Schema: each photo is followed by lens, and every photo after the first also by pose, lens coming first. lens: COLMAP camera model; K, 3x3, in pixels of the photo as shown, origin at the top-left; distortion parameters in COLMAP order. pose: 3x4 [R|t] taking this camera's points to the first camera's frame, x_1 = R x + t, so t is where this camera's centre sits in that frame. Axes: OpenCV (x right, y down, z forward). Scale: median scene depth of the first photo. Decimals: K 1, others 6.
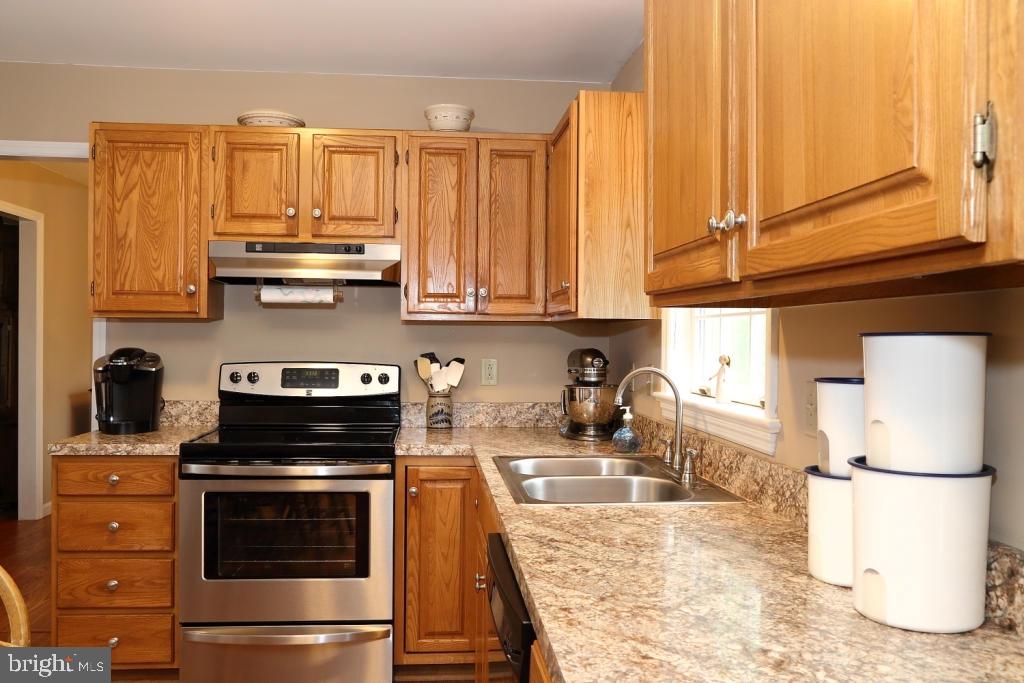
lens RADIAL K [[844.3, 0, 512.0], [0, 844.3, 341.5], [0, 0, 1]] dist [-0.079830, 0.097729]
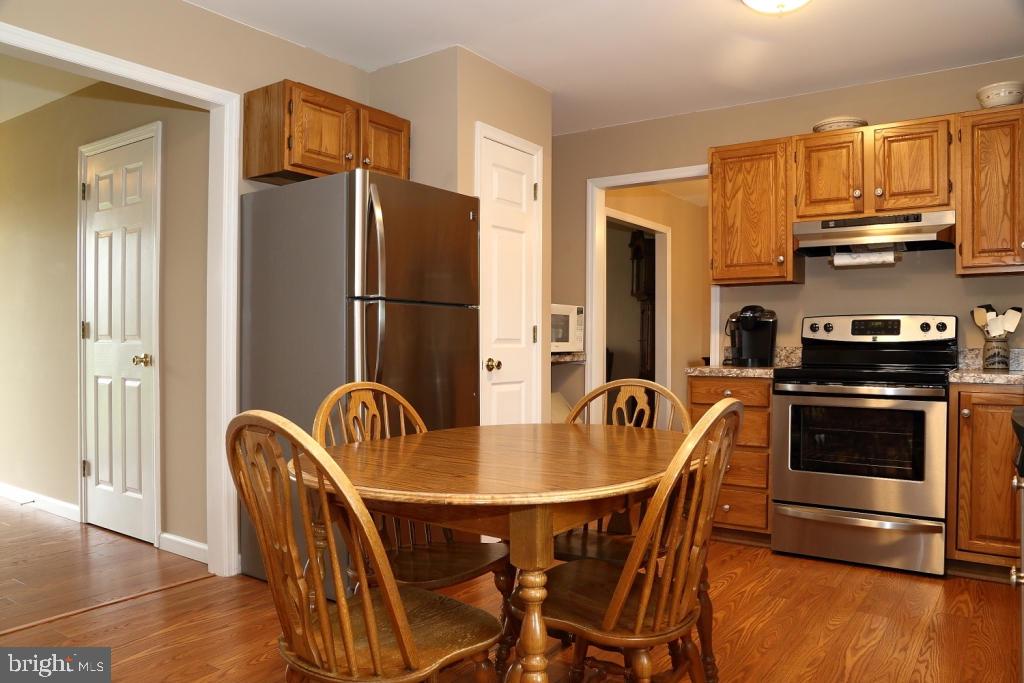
lens RADIAL K [[749.2, 0, 512.6], [0, 749.2, 345.3], [0, 0, 1]] dist [-0.088538, 0.061676]
pose [[0.761375, -0.004547, -0.648296, 0.059635], [0.001740, 0.999986, -0.004971, 0.080004], [0.648310, 0.002657, 0.761372, -0.185837]]
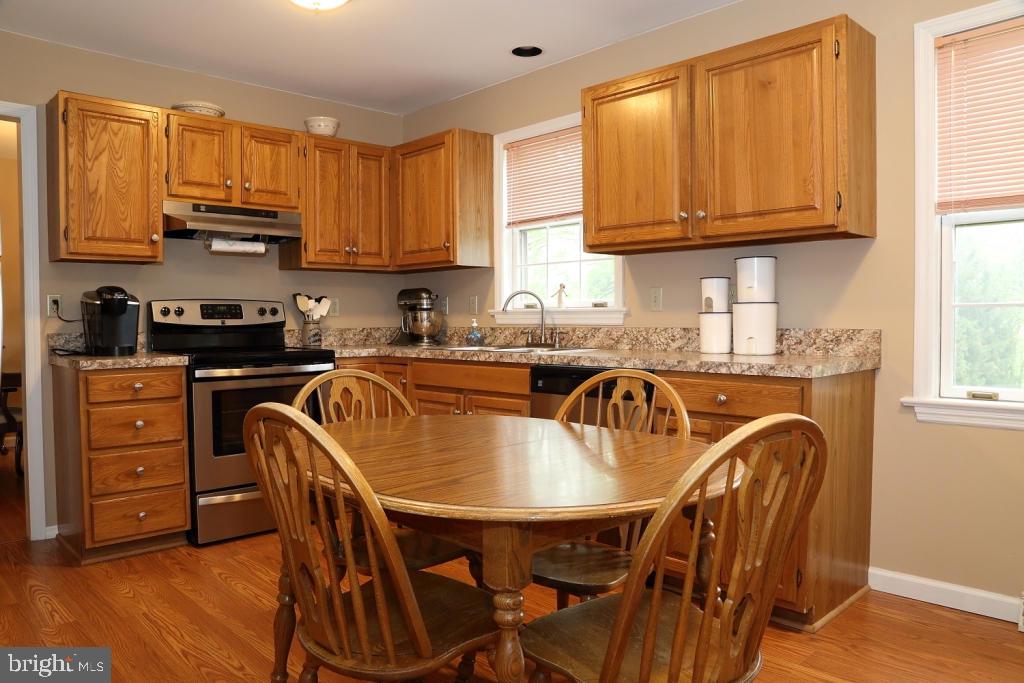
lens RADIAL K [[722.0, 0, 508.5], [0, 722.0, 346.8], [0, 0, 1]] dist [-0.126120, 0.075520]
pose [[0.781355, -0.040366, 0.622780, -0.623638], [0.018146, 0.998954, 0.041982, 0.064538], [-0.623823, -0.021502, 0.781270, -0.148804]]
